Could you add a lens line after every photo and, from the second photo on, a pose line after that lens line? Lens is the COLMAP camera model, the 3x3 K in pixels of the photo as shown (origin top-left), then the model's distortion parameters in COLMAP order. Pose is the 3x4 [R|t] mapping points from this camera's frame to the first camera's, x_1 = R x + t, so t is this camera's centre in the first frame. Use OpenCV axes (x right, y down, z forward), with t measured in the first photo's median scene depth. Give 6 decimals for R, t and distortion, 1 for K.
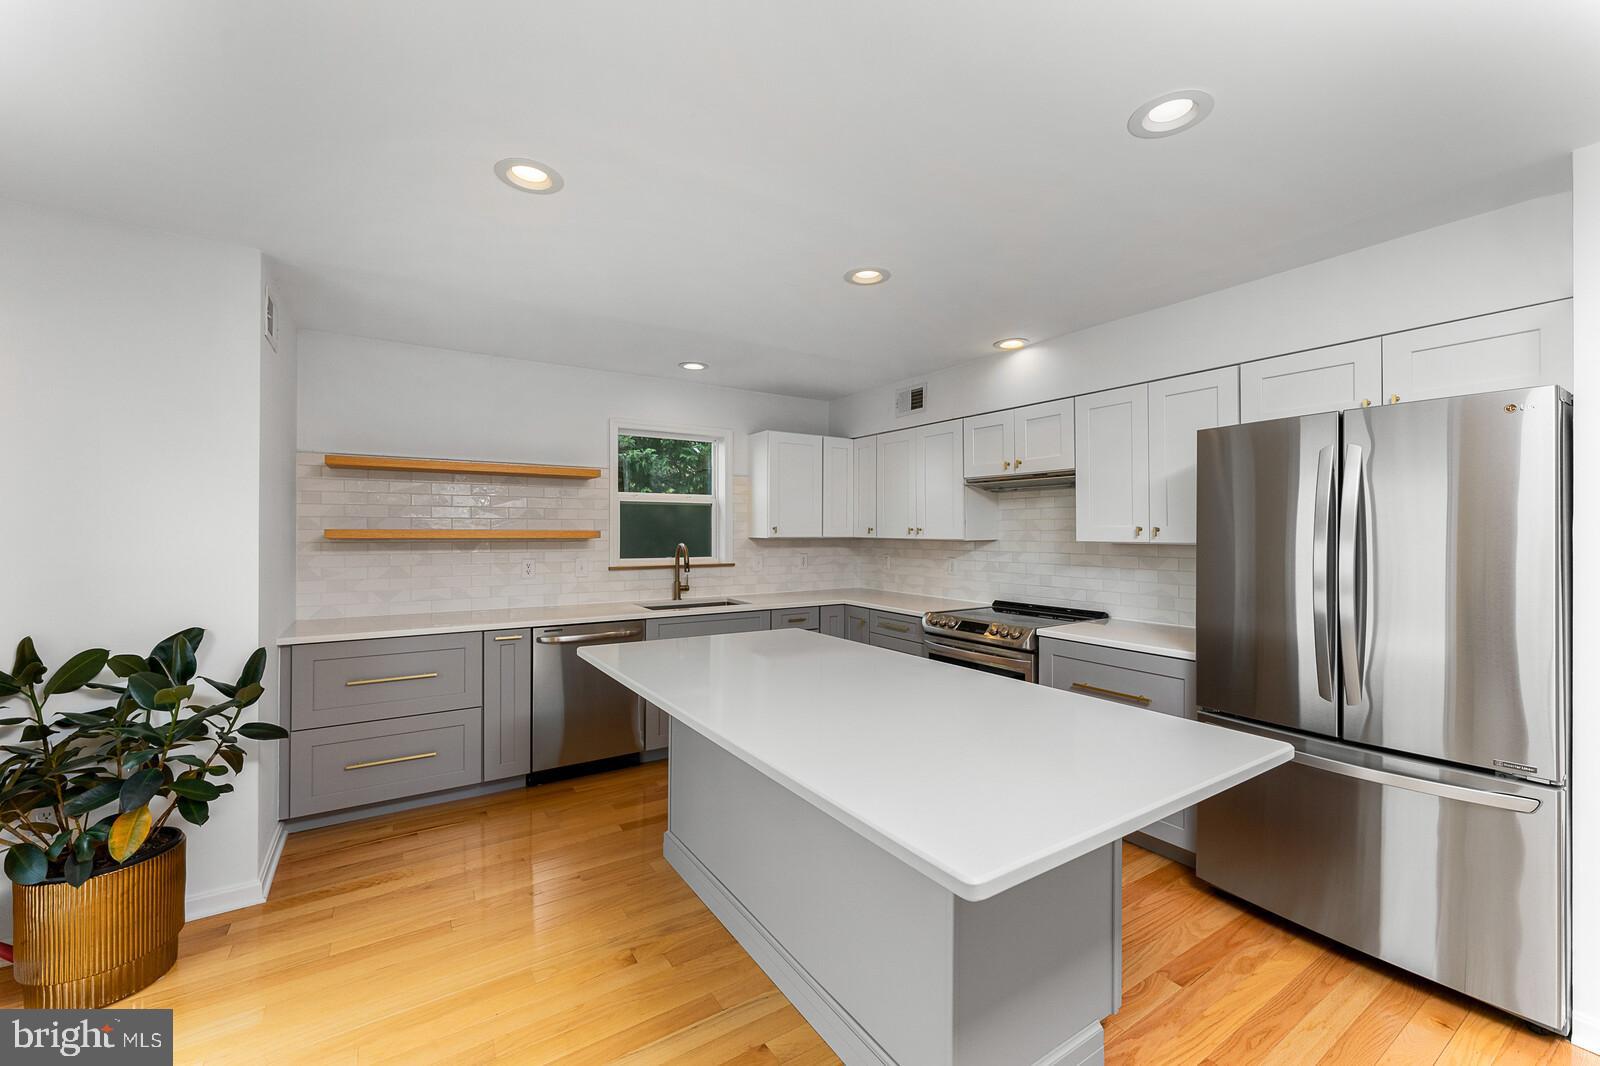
lens RADIAL K [[637.1, 0, 798.0], [0, 637.1, 530.5], [0, 0, 1]] dist [0.002108, -0.000435]
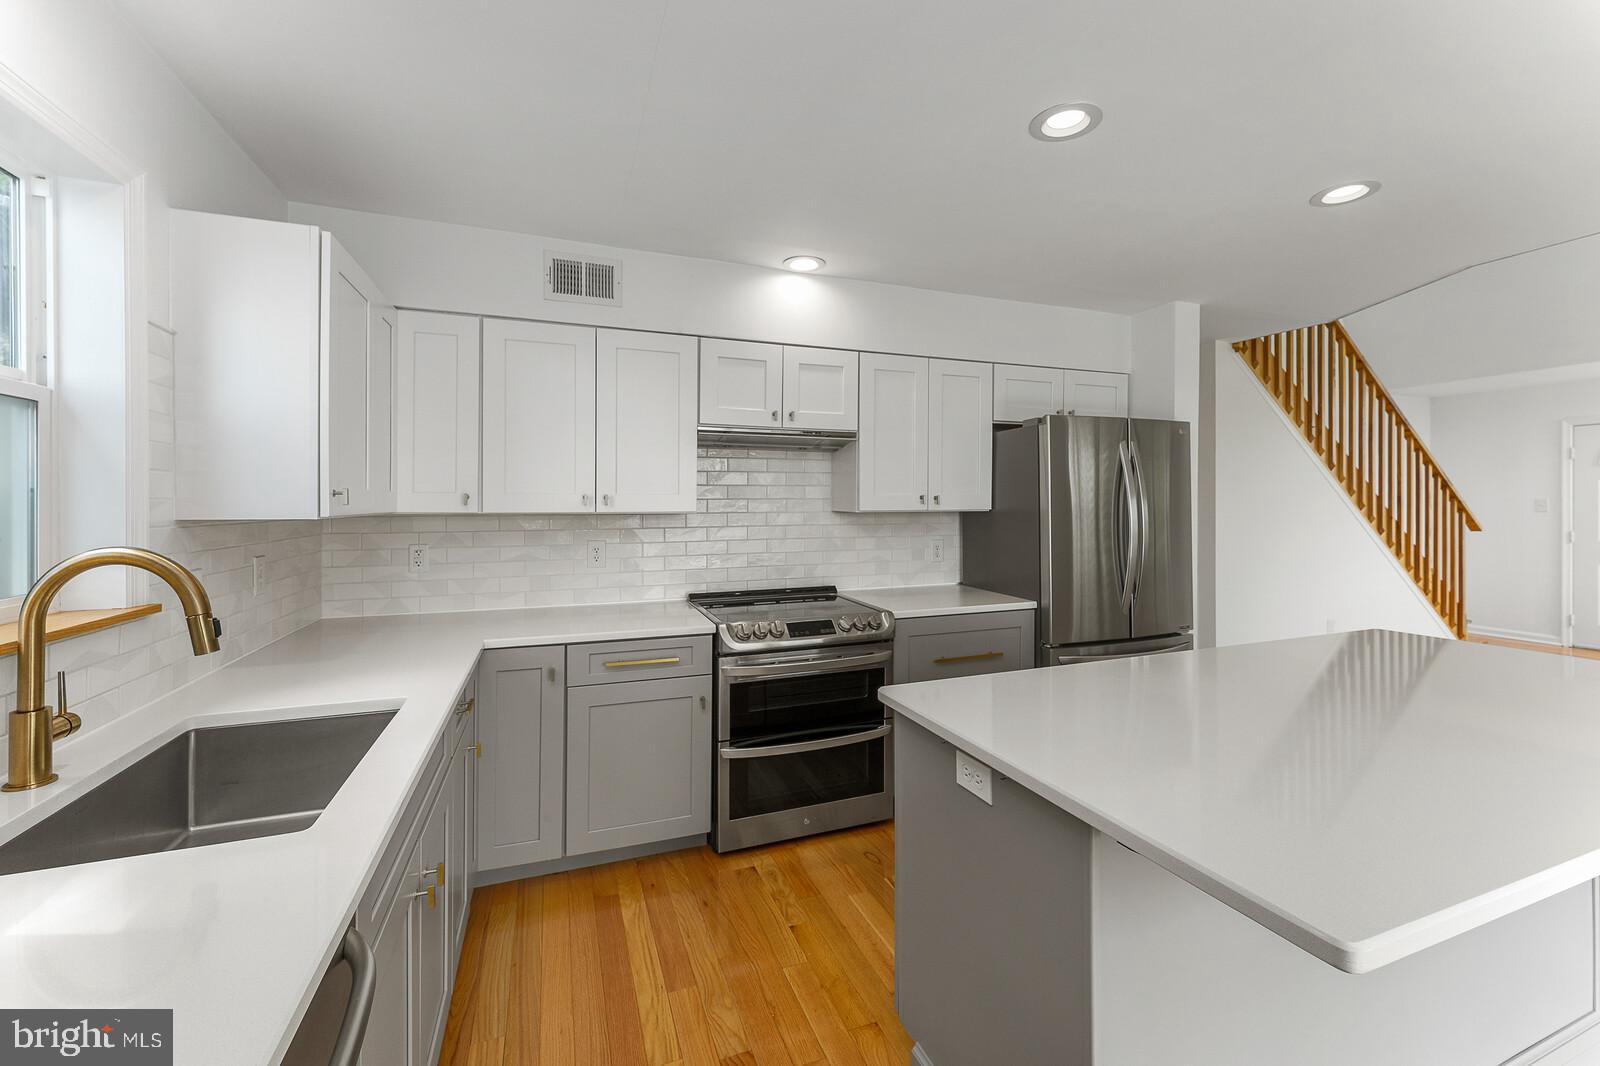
lens RADIAL K [[637.1, 0, 788.9], [0, 637.1, 507.0], [0, 0, 1]] dist [0.002108, -0.000435]
pose [[0.216693, -0.001975, 0.976238, -0.369846], [0.003235, 0.999994, 0.001305, 0.008306], [-0.976235, 0.002875, 0.216698, 0.704438]]
